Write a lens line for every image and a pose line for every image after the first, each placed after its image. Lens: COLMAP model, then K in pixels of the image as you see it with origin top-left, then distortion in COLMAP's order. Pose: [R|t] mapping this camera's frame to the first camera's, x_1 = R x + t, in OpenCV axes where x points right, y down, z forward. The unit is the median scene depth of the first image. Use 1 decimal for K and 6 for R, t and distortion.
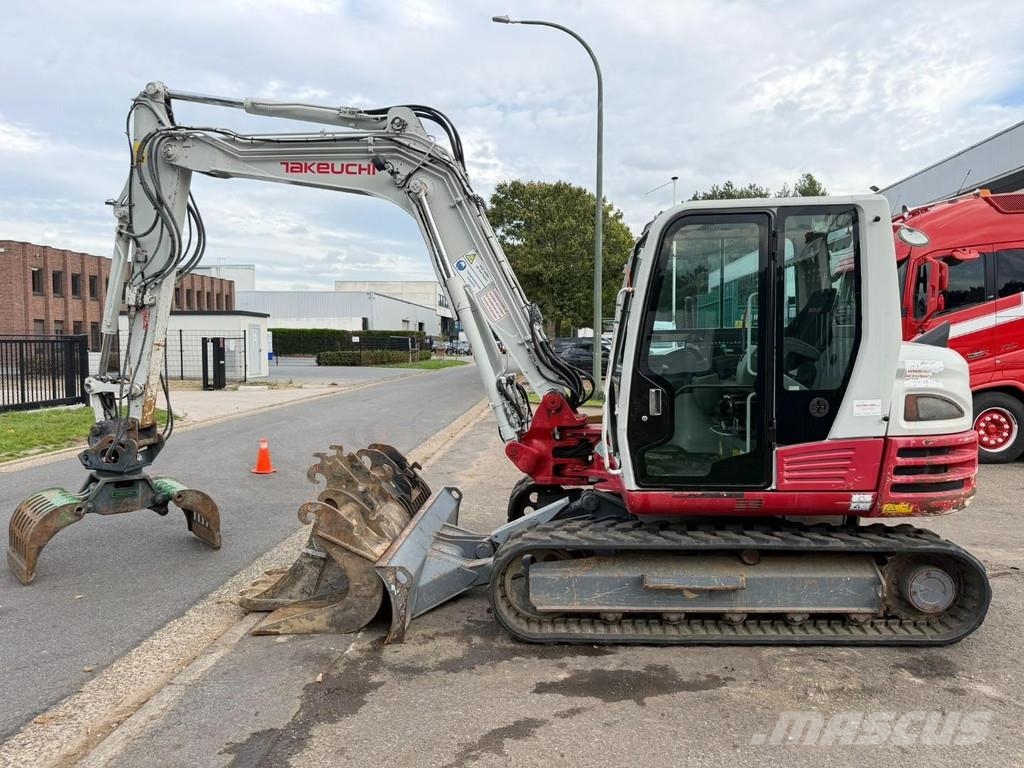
lens RADIAL K [[724.7, 0, 513.3], [0, 724.7, 386.5], [0, 0, 1]] dist [0.046934, -0.066780]
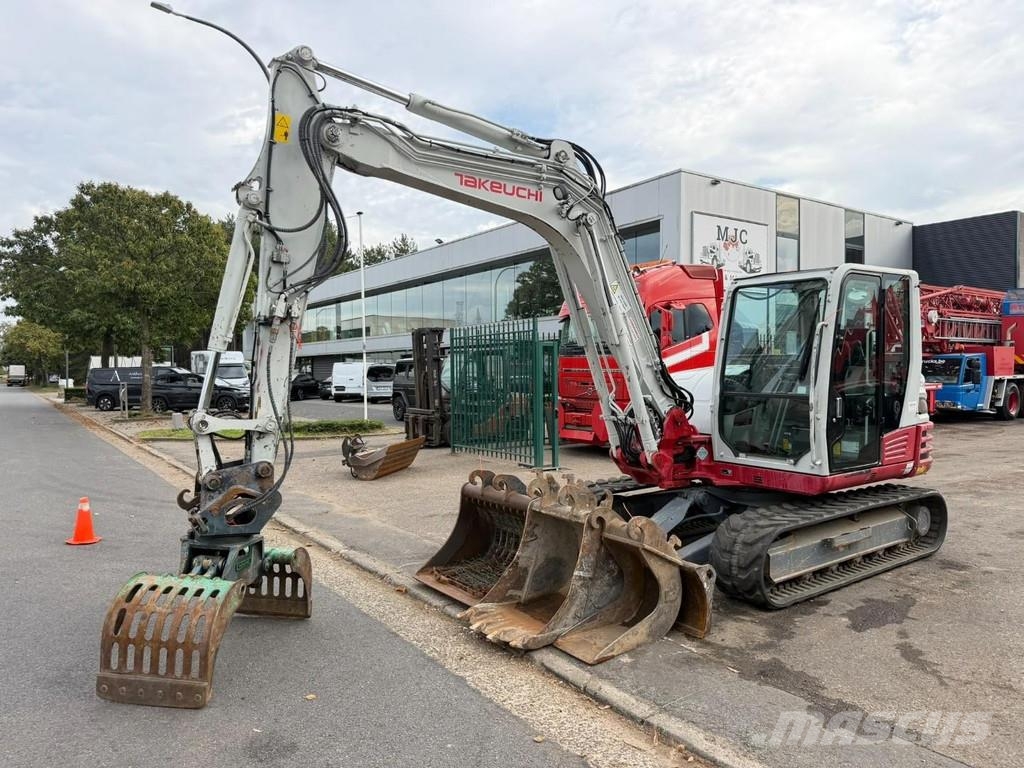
lens RADIAL K [[724.7, 0, 512.4], [0, 724.7, 384.1], [0, 0, 1]] dist [0.046934, -0.066780]
pose [[0.774165, -0.012487, 0.632861, -0.873307], [0.042108, 0.998607, -0.031806, -0.003931], [-0.631582, 0.051272, 0.773612, 0.250501]]
